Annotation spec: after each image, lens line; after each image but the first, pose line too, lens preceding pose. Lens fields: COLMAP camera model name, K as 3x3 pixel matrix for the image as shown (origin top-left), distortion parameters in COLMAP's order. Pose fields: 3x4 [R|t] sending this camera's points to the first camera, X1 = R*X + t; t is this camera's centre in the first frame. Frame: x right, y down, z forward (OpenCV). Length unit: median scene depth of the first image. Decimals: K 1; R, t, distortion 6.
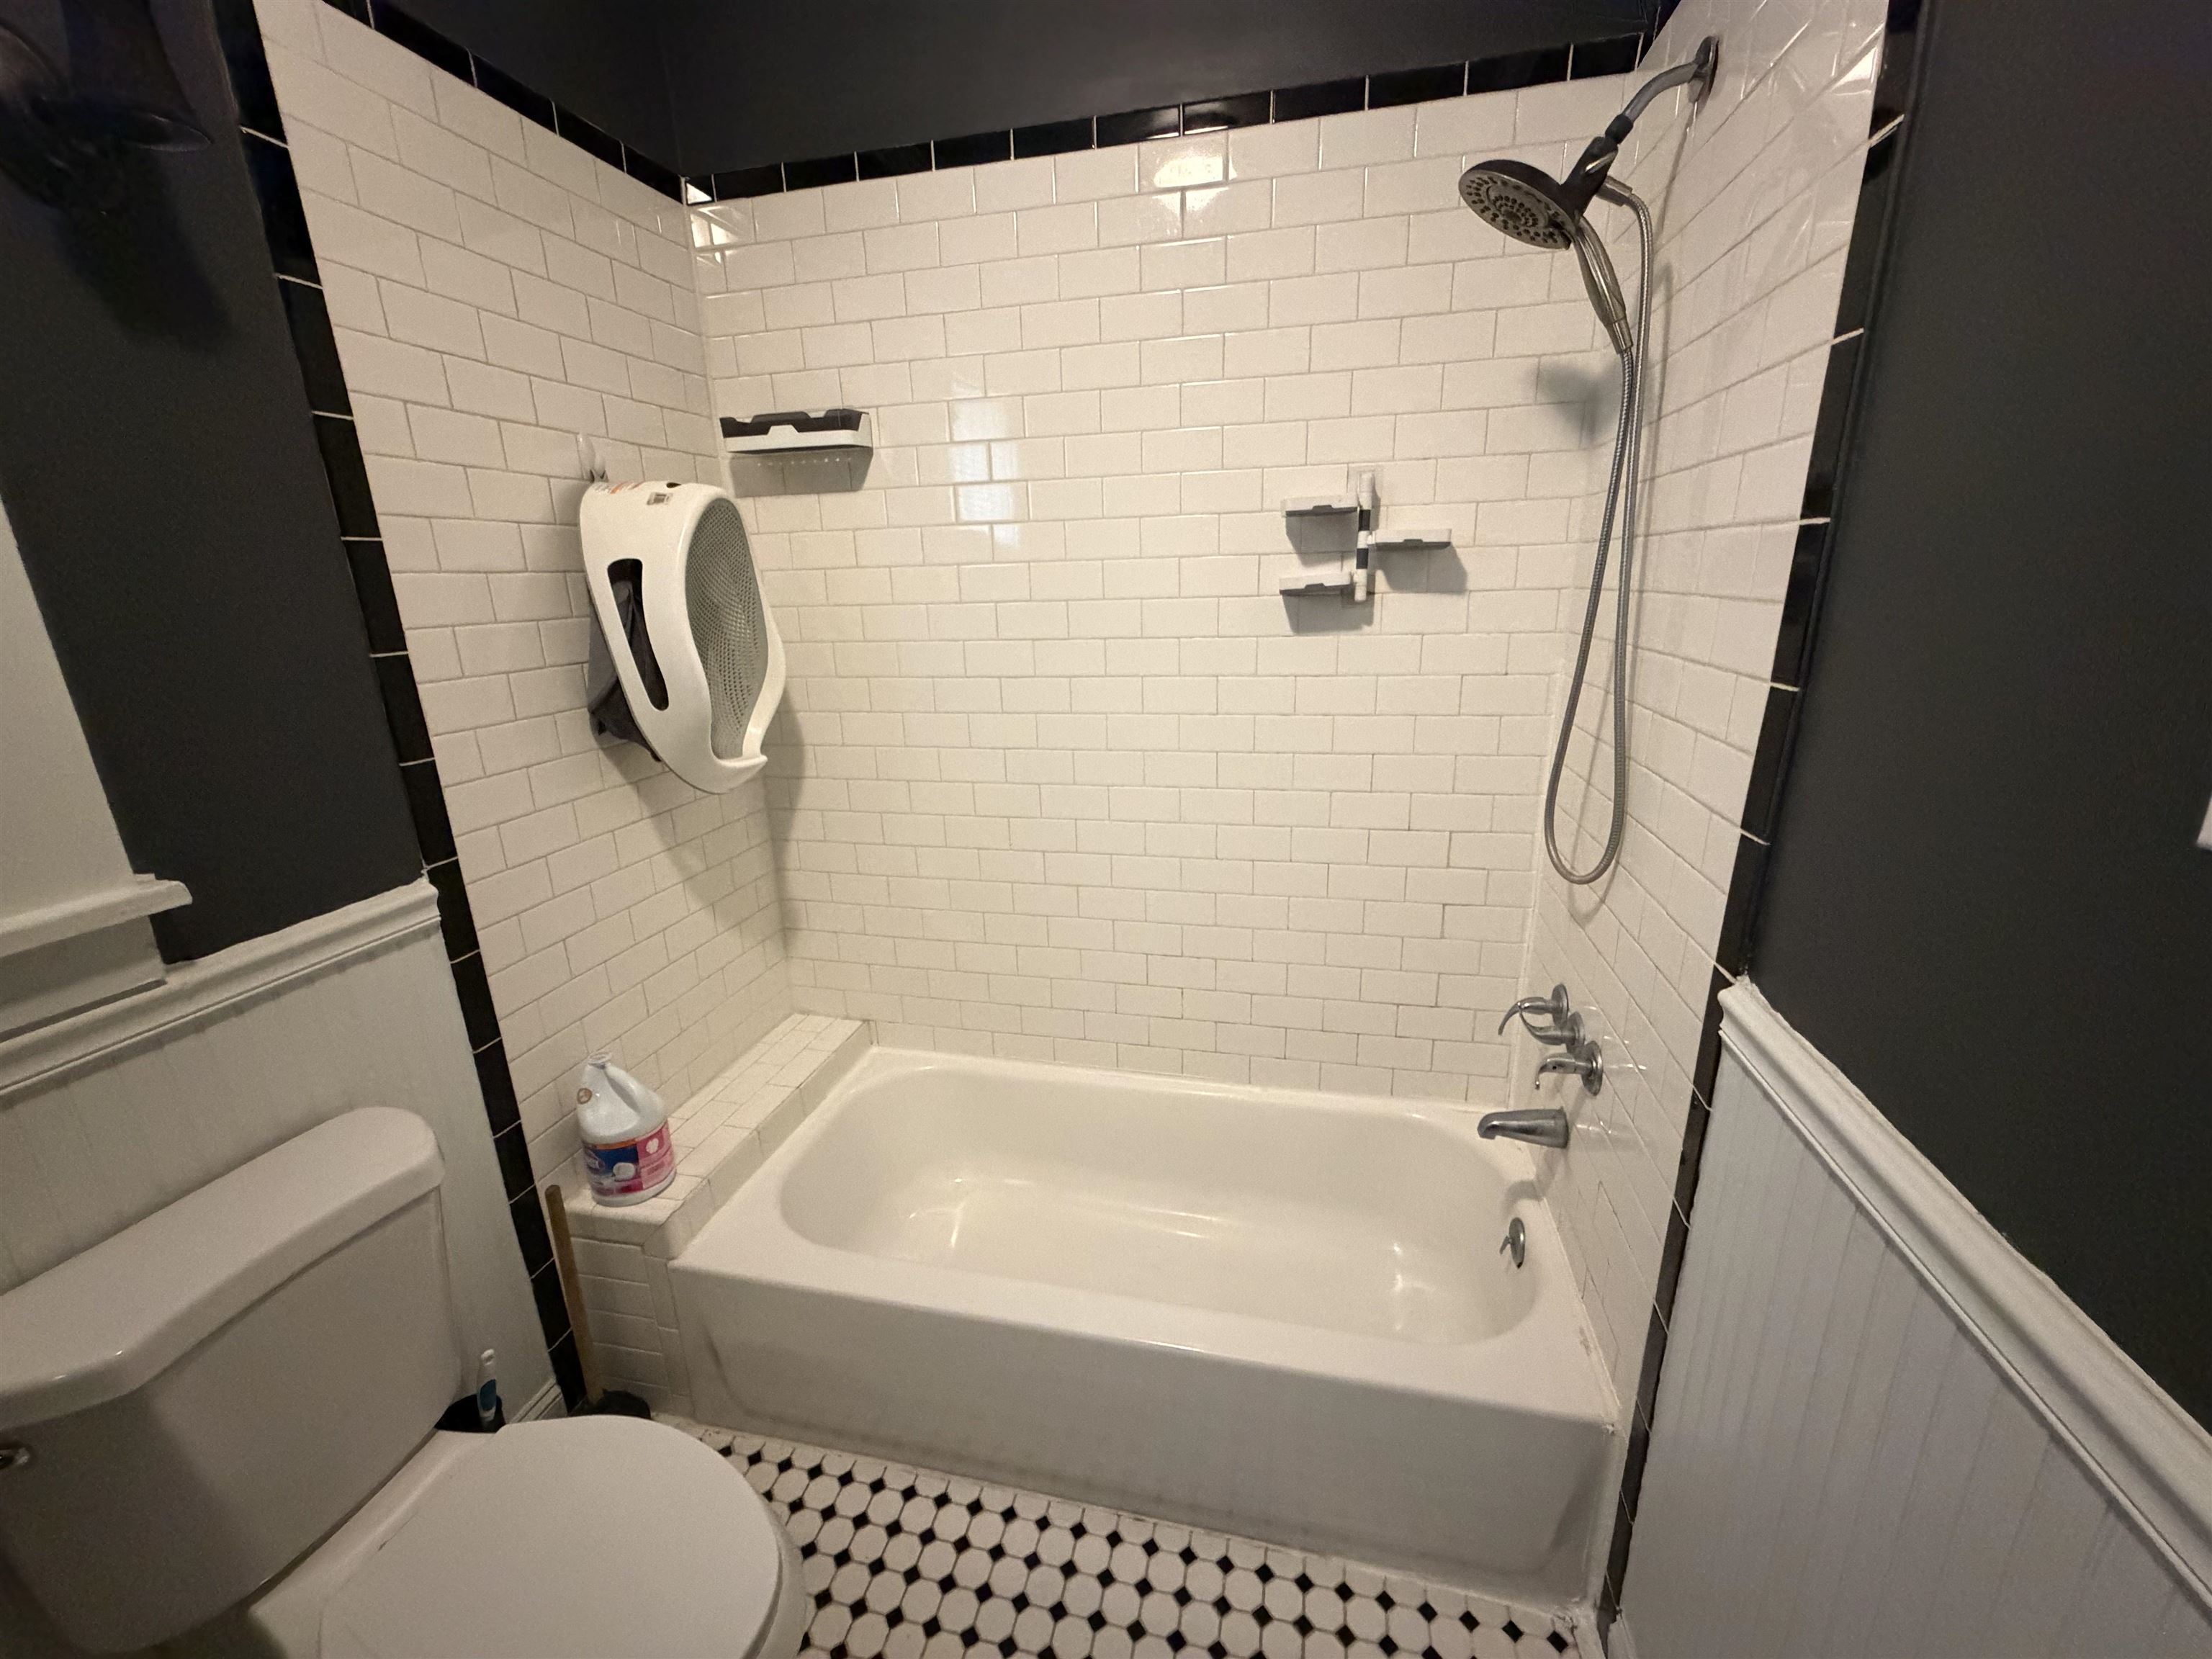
lens RADIAL K [[886.9, 0, 1113.1], [0, 886.9, 833.9], [0, 0, 1]] dist [-0.001744, -0.000328]
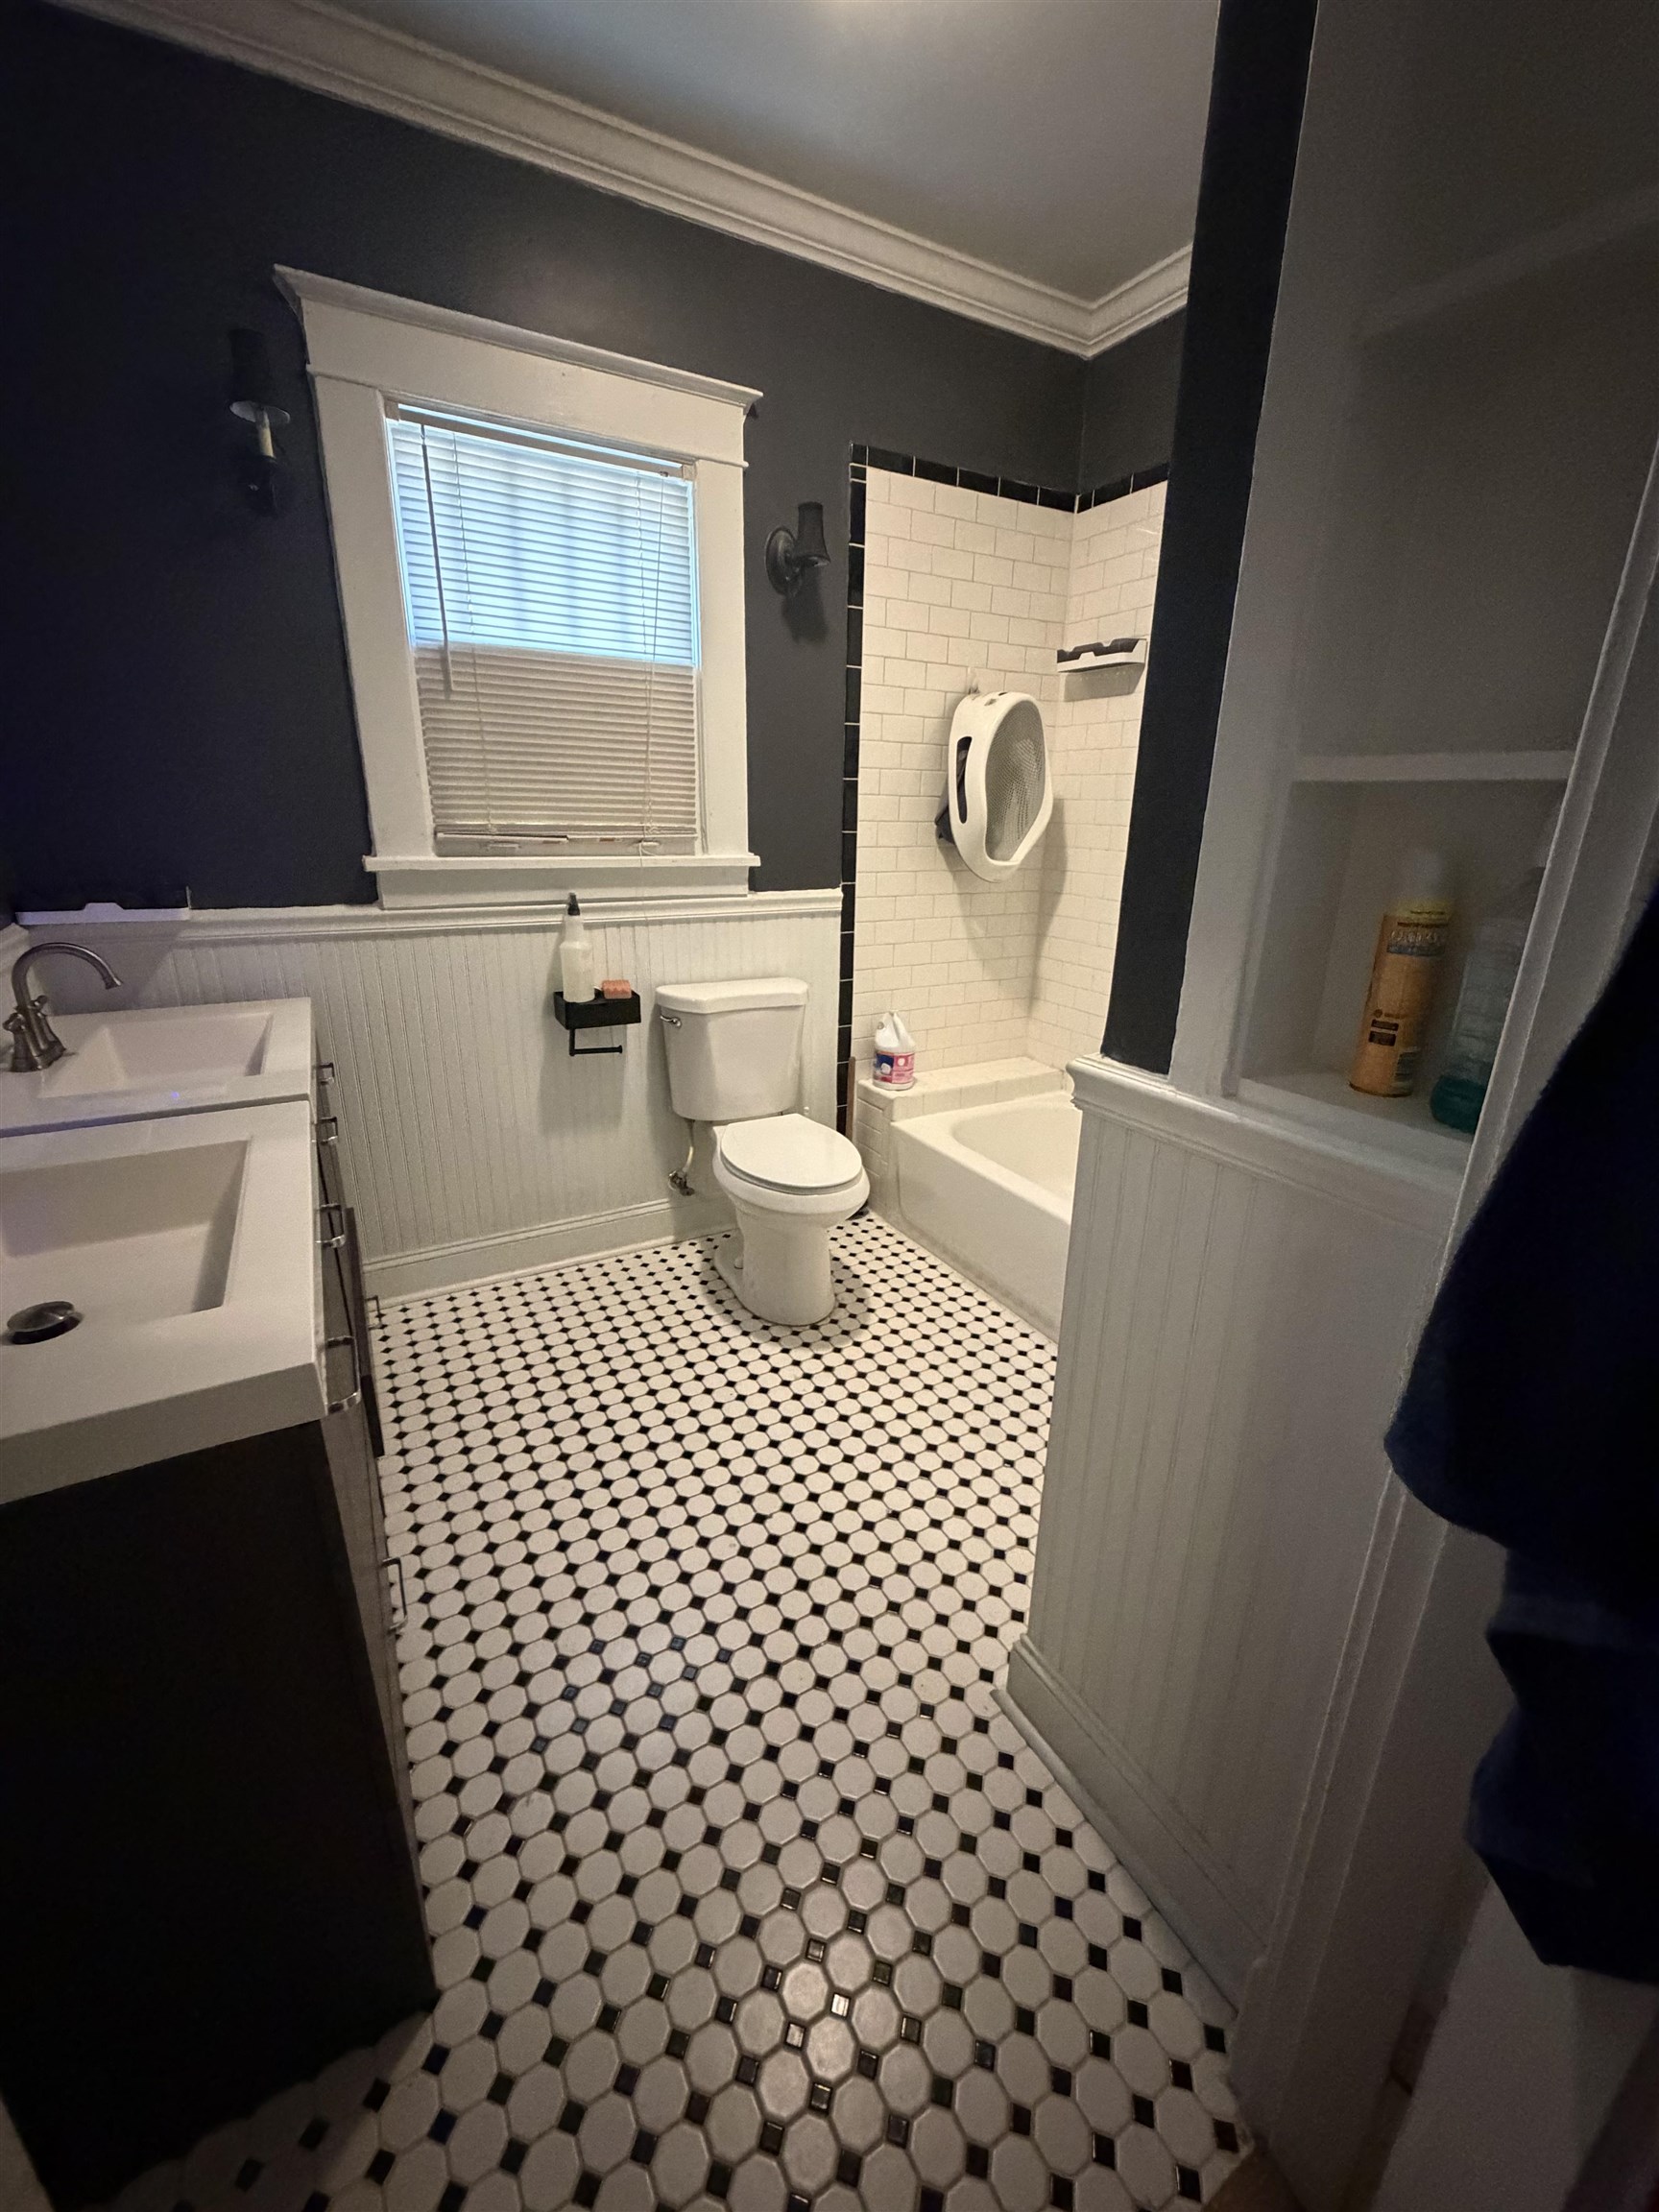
lens RADIAL K [[886.9, 0, 826.7], [0, 886.9, 1102.9], [0, 0, 1]] dist [-0.001744, -0.000328]
pose [[0.671735, 0.268837, -0.690289, 0.685942], [-0.238143, 0.960731, 0.142420, 0.211362], [0.701470, 0.068718, 0.709379, -0.420859]]
